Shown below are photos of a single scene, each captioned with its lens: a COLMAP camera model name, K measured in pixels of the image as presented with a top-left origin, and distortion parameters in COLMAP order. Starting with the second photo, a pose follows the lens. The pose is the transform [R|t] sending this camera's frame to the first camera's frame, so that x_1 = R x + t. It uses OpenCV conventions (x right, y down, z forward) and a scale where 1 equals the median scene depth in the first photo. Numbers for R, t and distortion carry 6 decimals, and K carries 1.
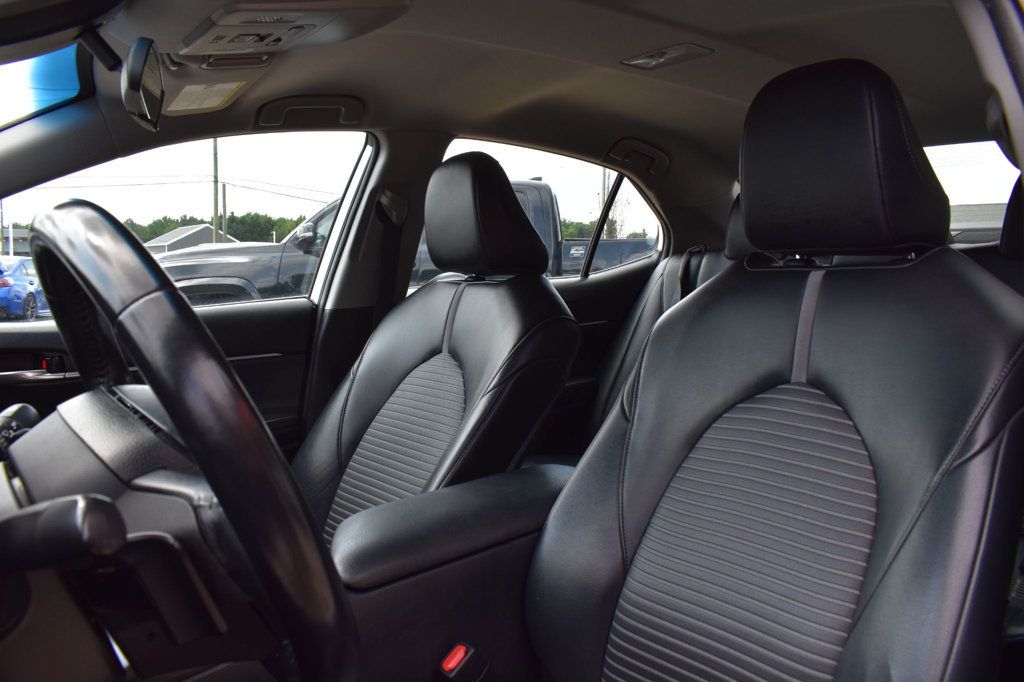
lens RADIAL K [[783.4, 0, 508.9], [0, 783.4, 335.1], [0, 0, 1]] dist [-0.101049, 0.017624]
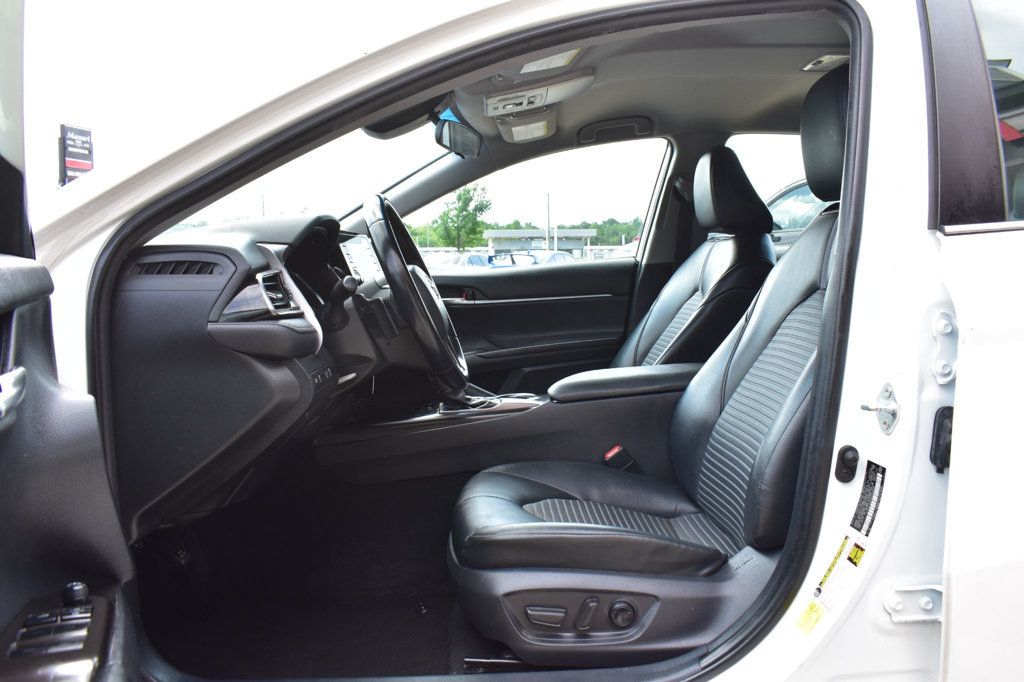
lens RADIAL K [[783.4, 0, 516.1], [0, 783.4, 343.6], [0, 0, 1]] dist [-0.101049, 0.017624]
pose [[0.800796, 0.038497, -0.597699, 0.458892], [-0.027155, 0.999240, 0.027978, 0.081574], [0.598321, -0.006174, 0.801233, -0.296127]]
